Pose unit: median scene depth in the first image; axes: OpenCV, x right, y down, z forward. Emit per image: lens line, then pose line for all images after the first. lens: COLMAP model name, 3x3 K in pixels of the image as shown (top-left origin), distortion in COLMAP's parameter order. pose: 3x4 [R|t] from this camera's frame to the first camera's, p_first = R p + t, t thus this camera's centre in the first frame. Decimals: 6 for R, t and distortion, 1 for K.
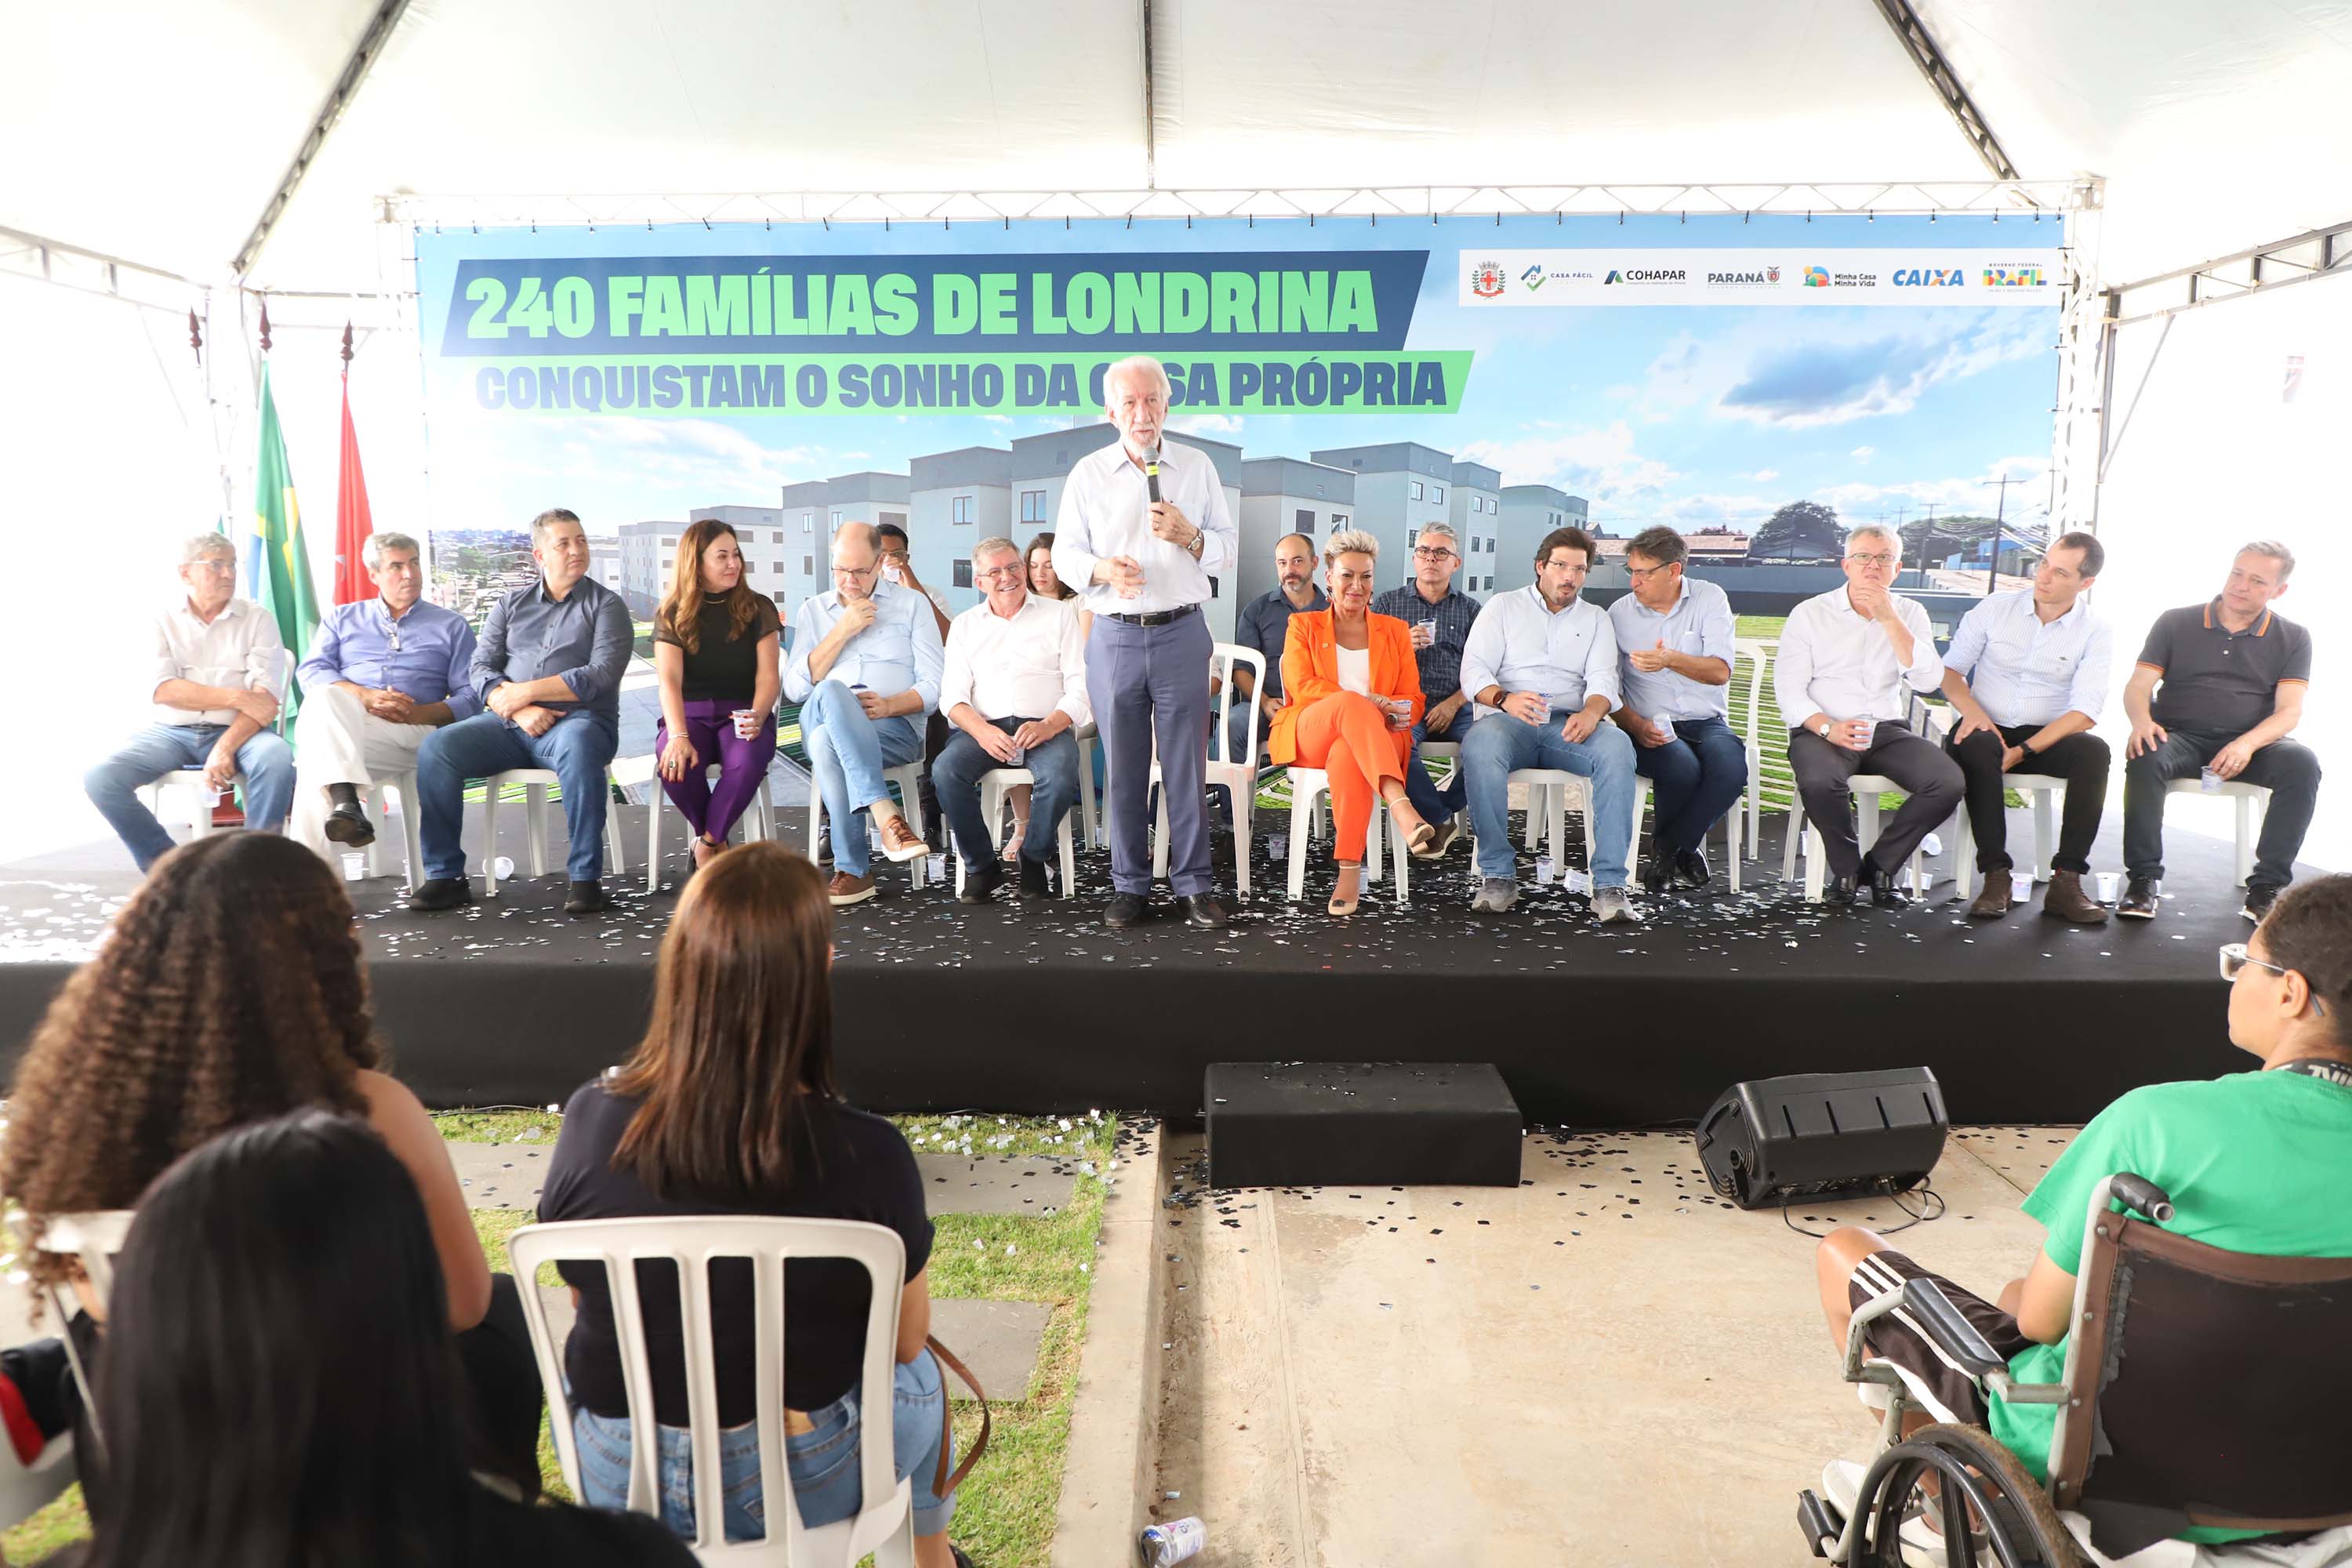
lens RADIAL K [[1705.0, 0, 1209.8], [0, 1705.0, 805.5], [0, 0, 1]] dist [-0.017072, 0.033686]
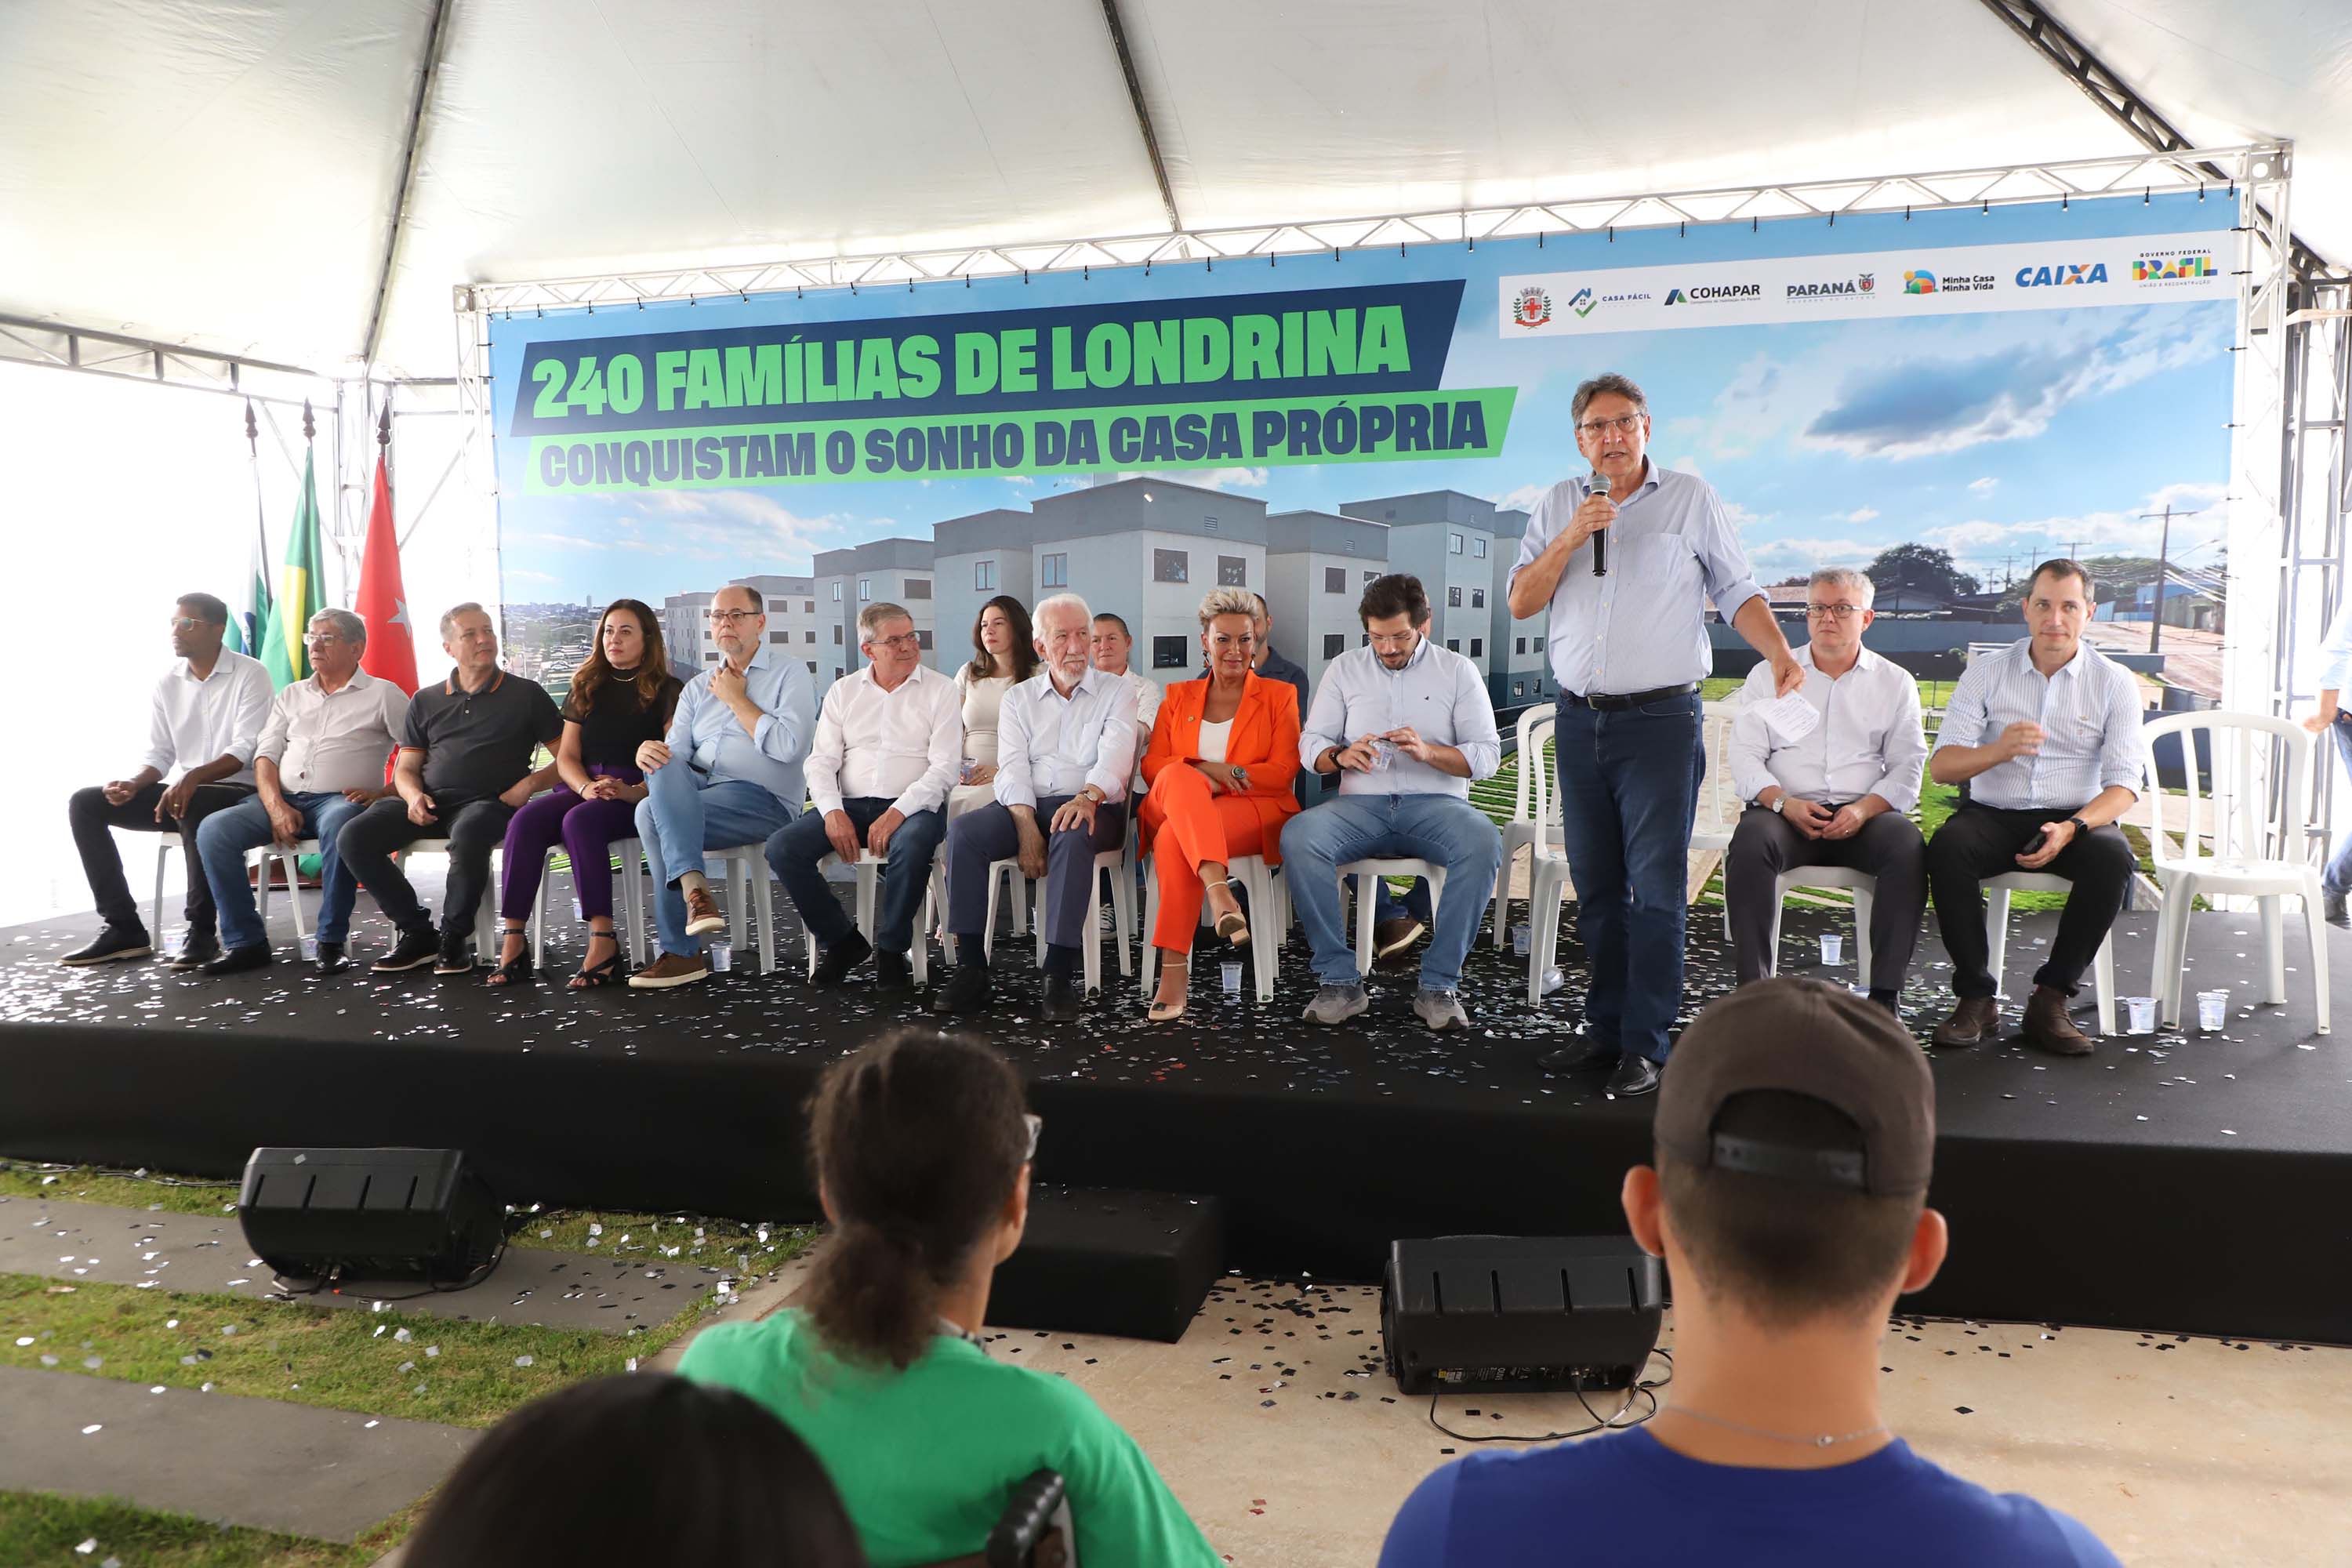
lens RADIAL K [[1790.2, 0, 1262.2], [0, 1790.2, 786.2], [0, 0, 1]] dist [-0.005318, 0.040195]
pose [[0.972859, 0.006643, -0.231304, 0.243746], [-0.018728, 0.998569, -0.050088, -0.007504], [0.230640, 0.053061, 0.971591, 0.064707]]
